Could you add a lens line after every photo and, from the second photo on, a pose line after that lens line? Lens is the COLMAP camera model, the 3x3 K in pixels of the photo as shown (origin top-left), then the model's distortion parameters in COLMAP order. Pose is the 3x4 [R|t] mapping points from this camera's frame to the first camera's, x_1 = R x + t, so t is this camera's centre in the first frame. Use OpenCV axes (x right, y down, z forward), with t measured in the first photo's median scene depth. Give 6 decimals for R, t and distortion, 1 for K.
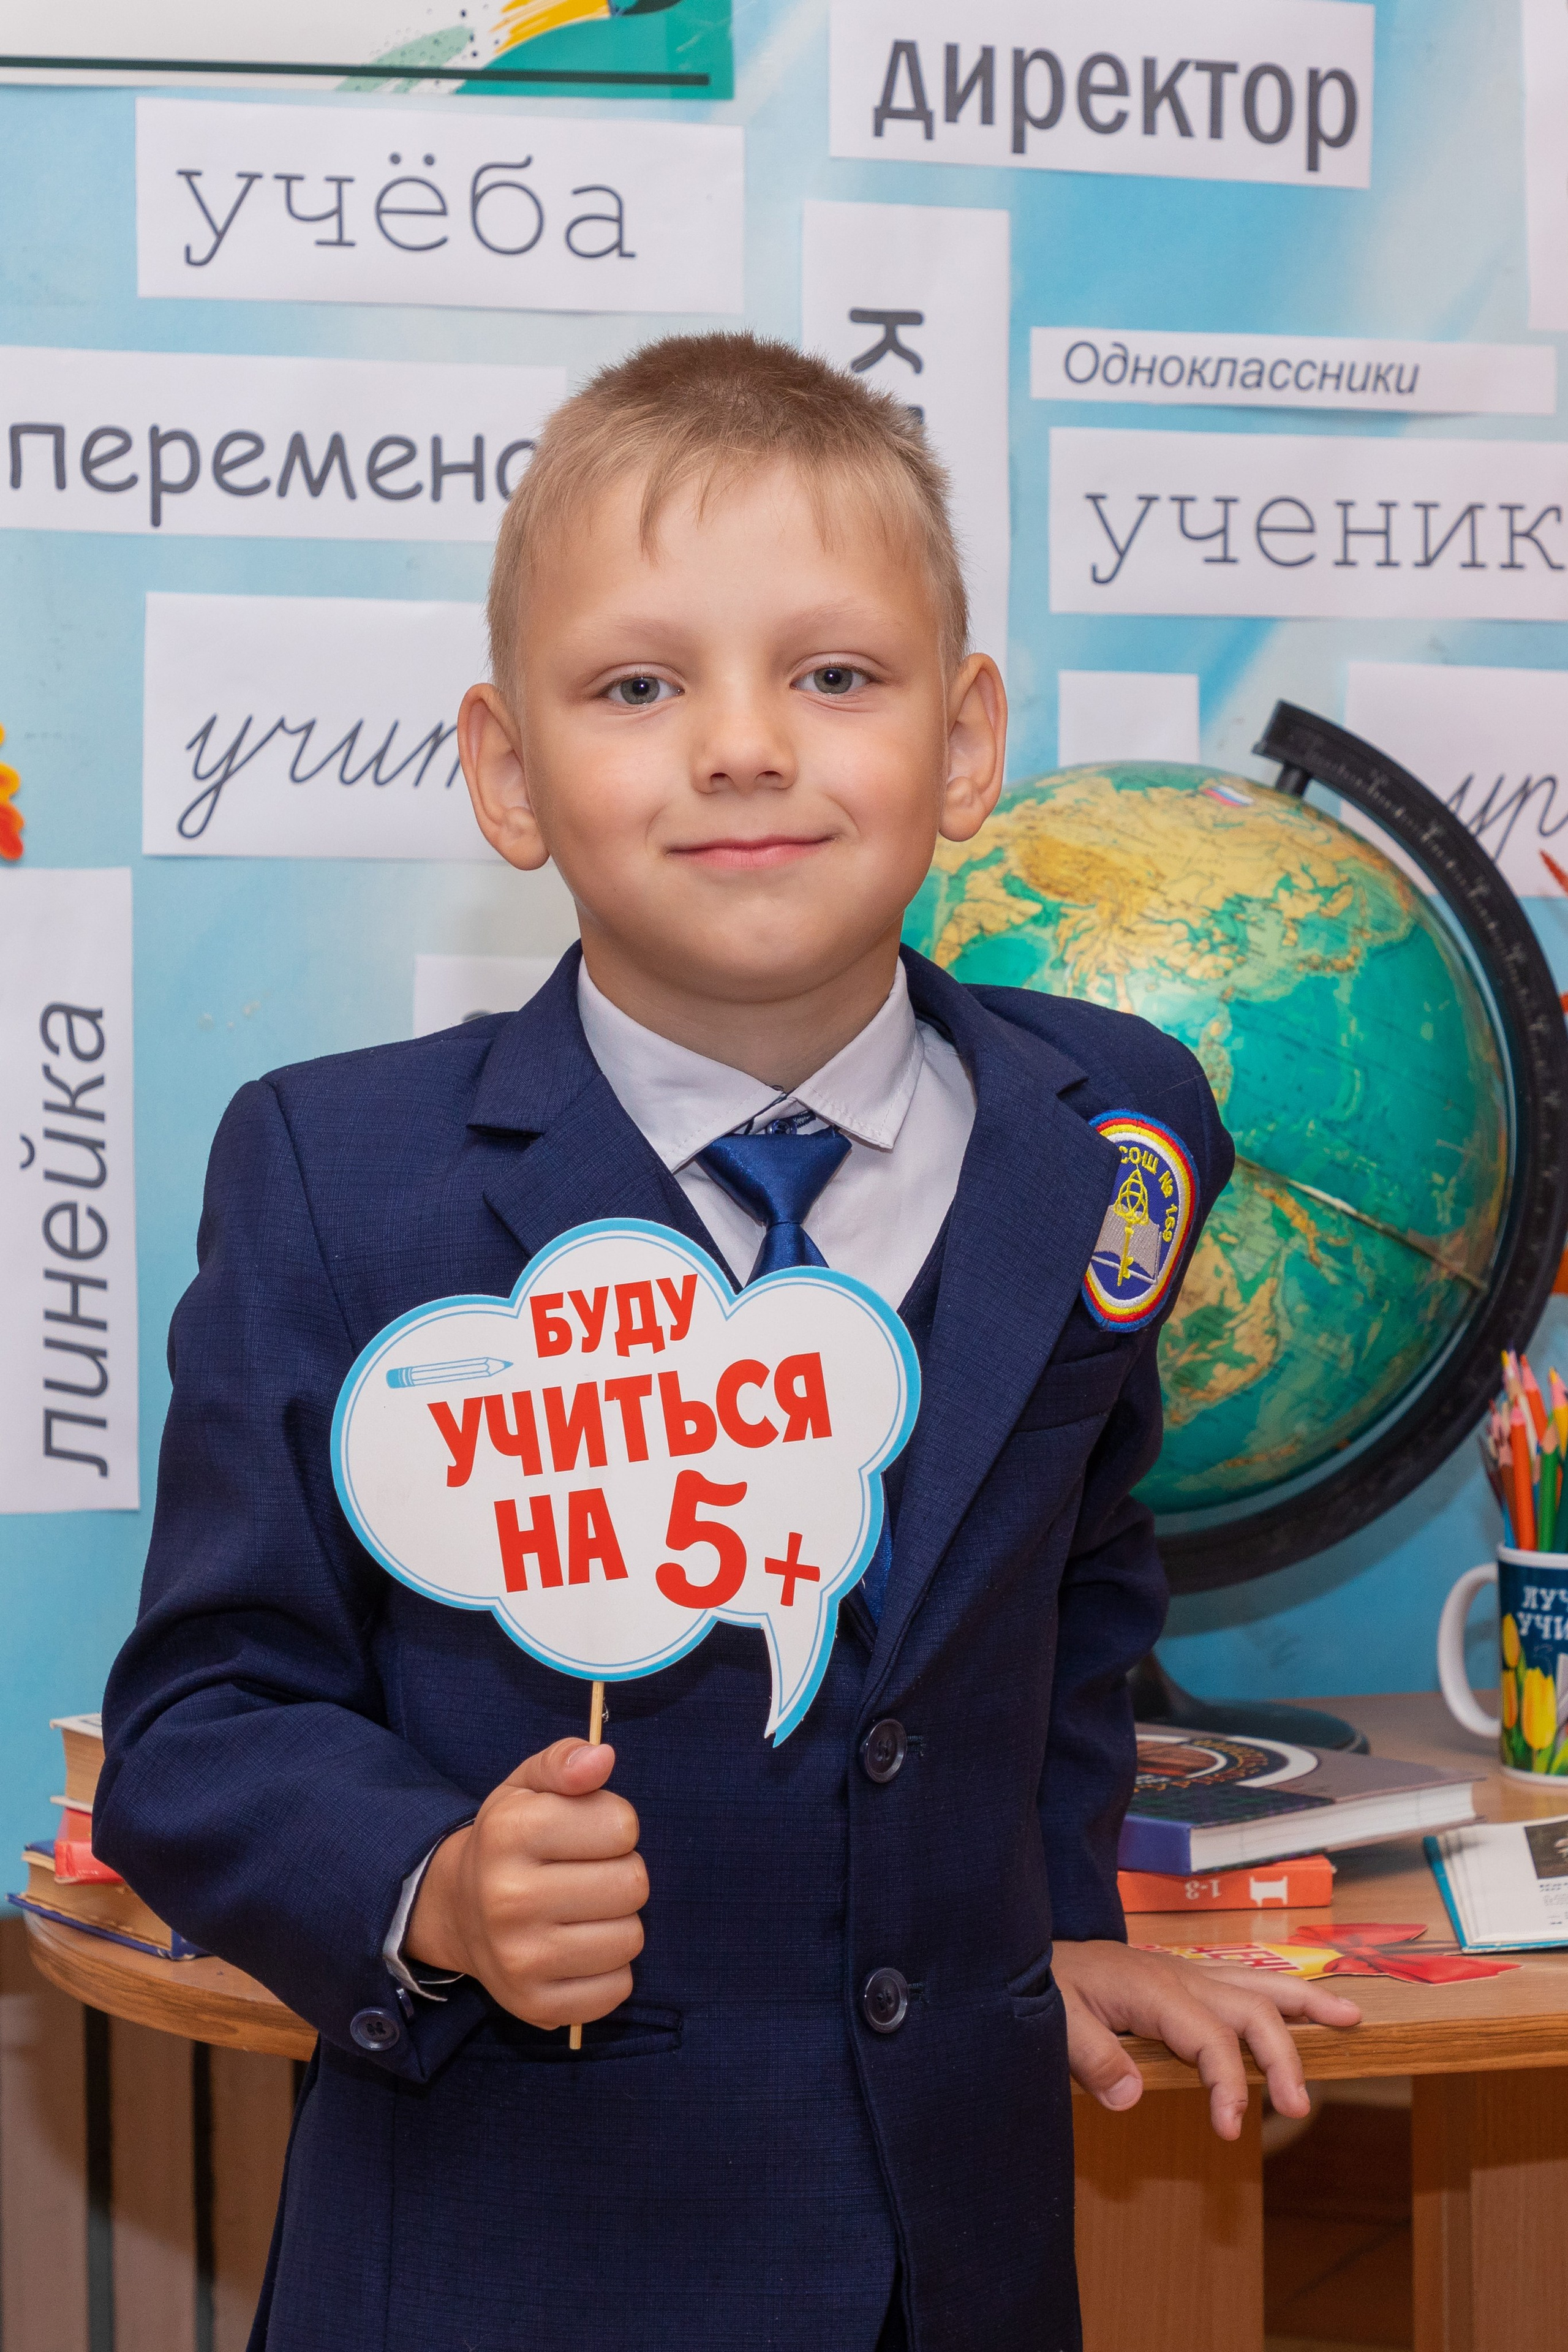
lens RADIAL K [[5805.6, 0, 955.8], [0, 5805.6, 1106.1], [0, 0, 1]] dist [0.051815, -0.209028]
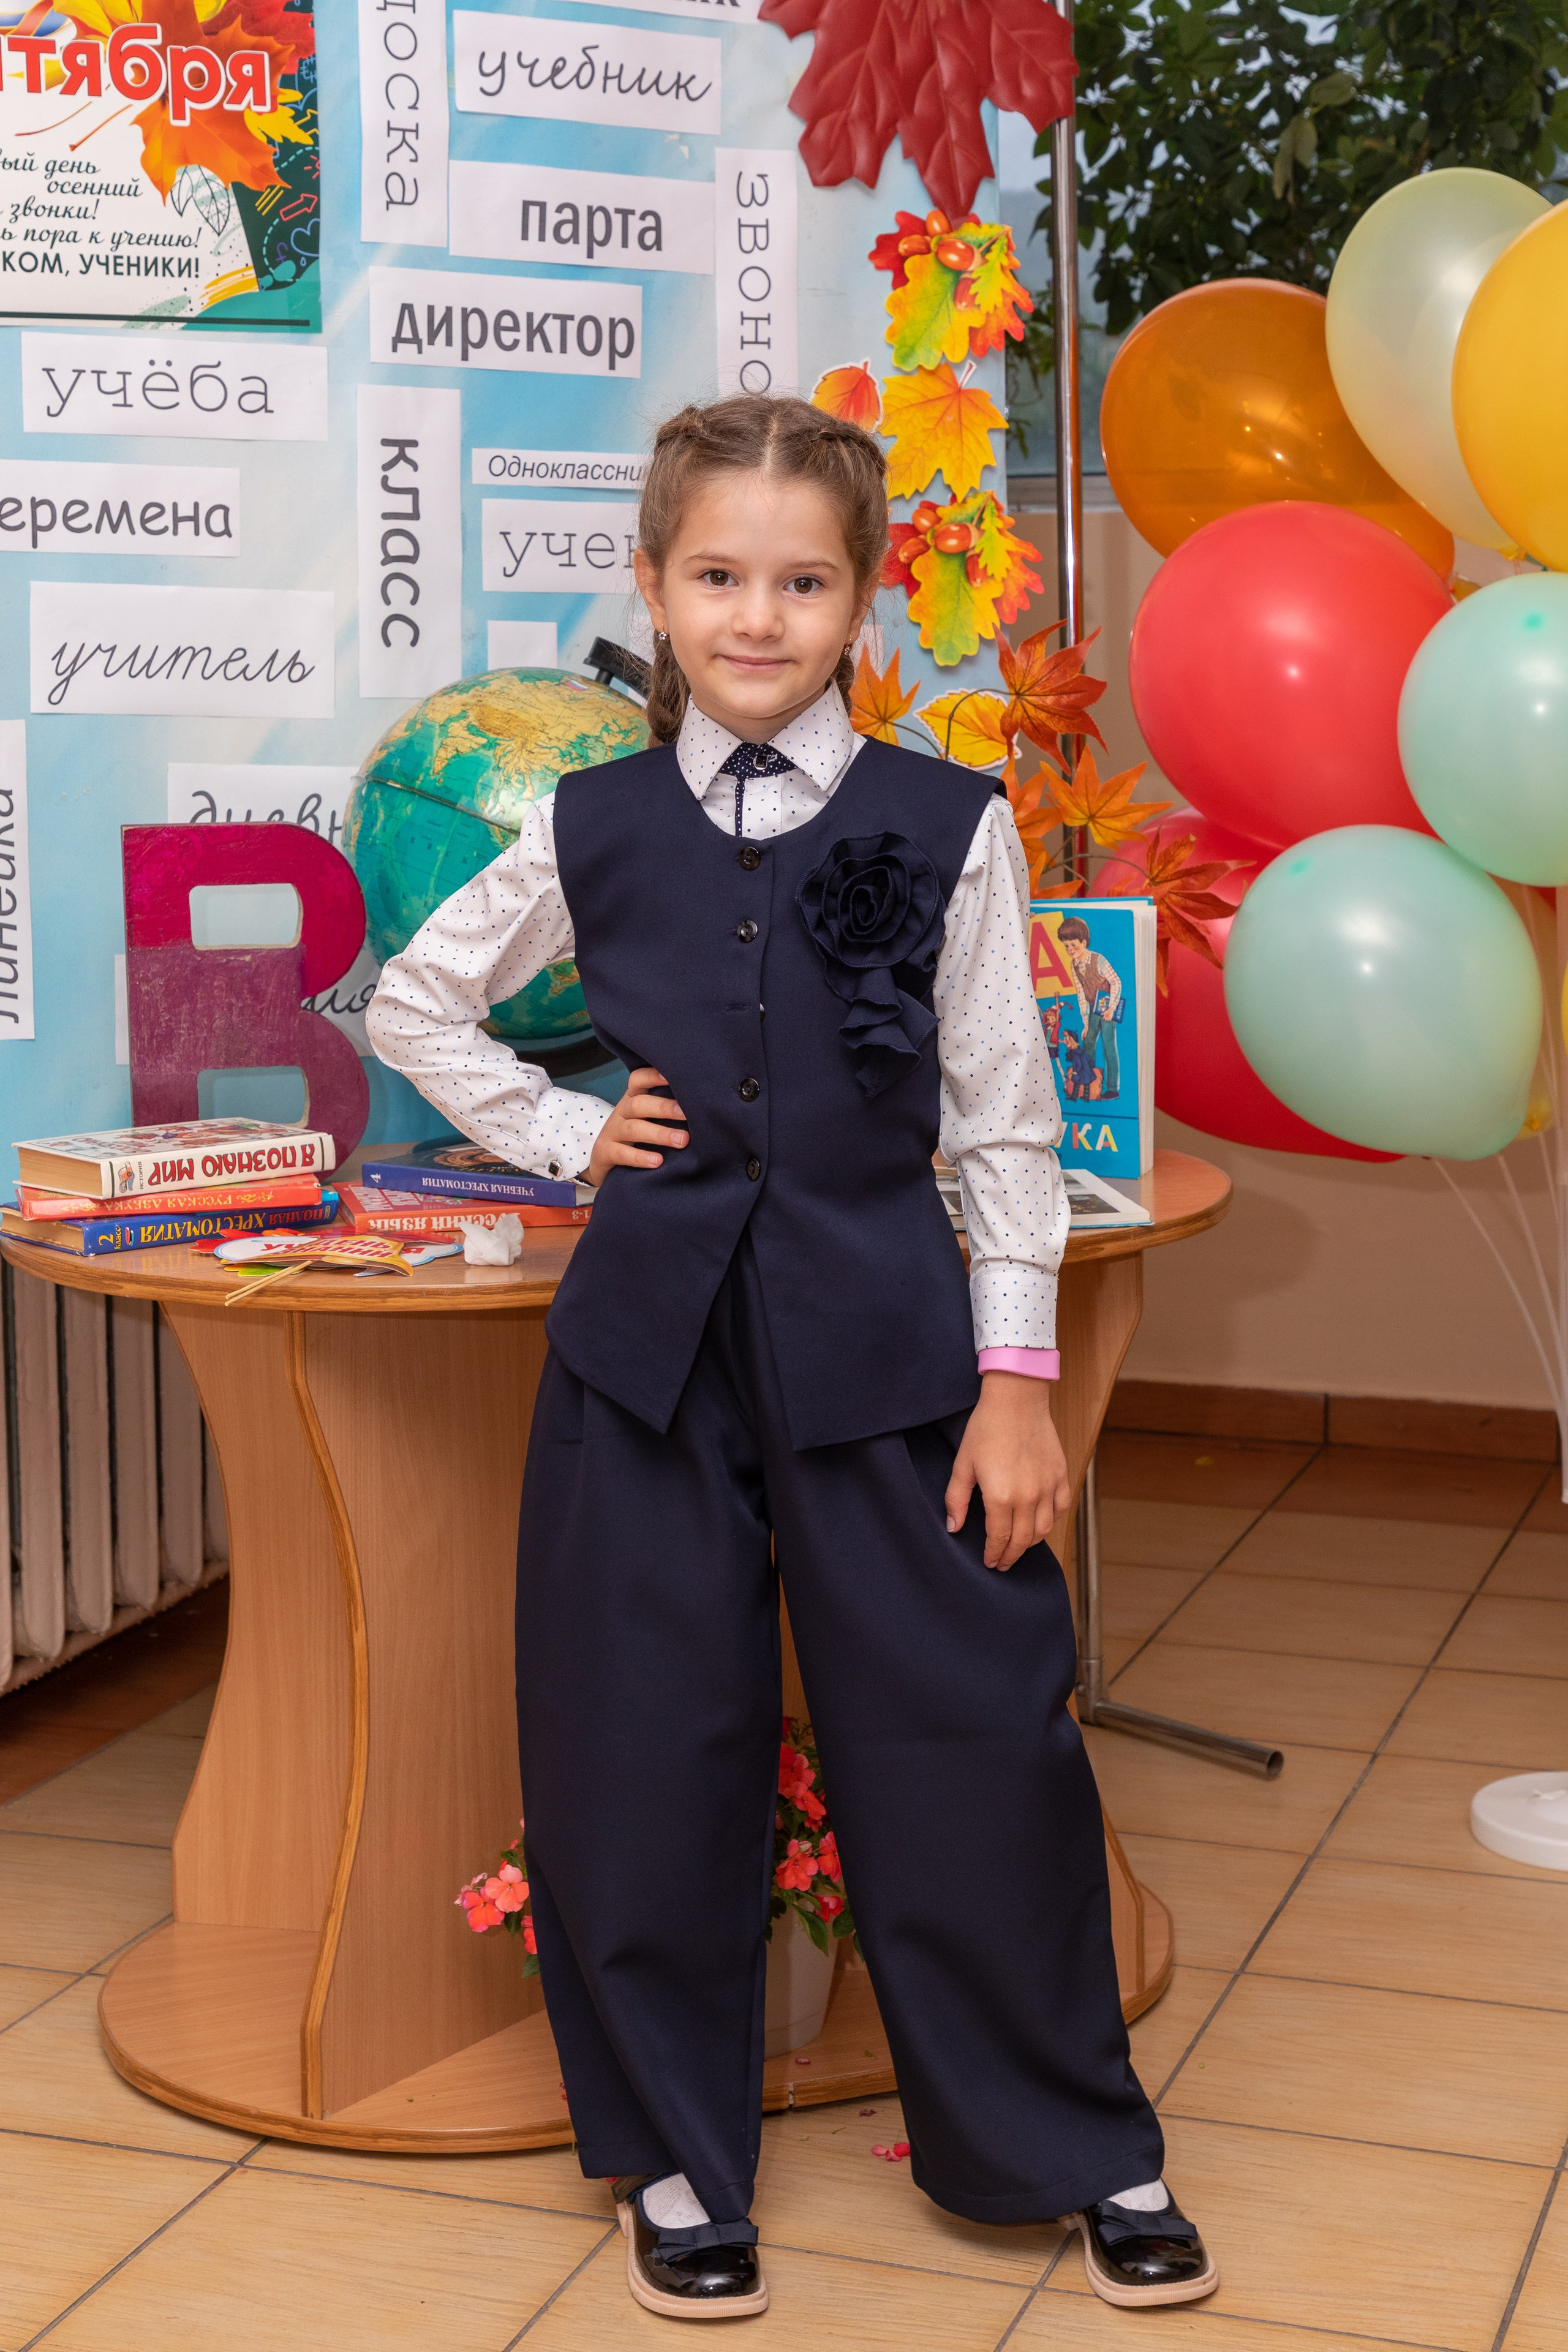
lens RADIAL K [[3262.5, 0, 744.1], [0, 3262.5, 1032.6], [0, 0, 1]] dist [0.017589, -0.129314]
pose [[0.994870, -0.011146, 0.100545, -0.009293], [0.005490, 0.998395, 0.056363, 0.004293], [-0.101011, -0.055522, 0.993335, -0.139935]]
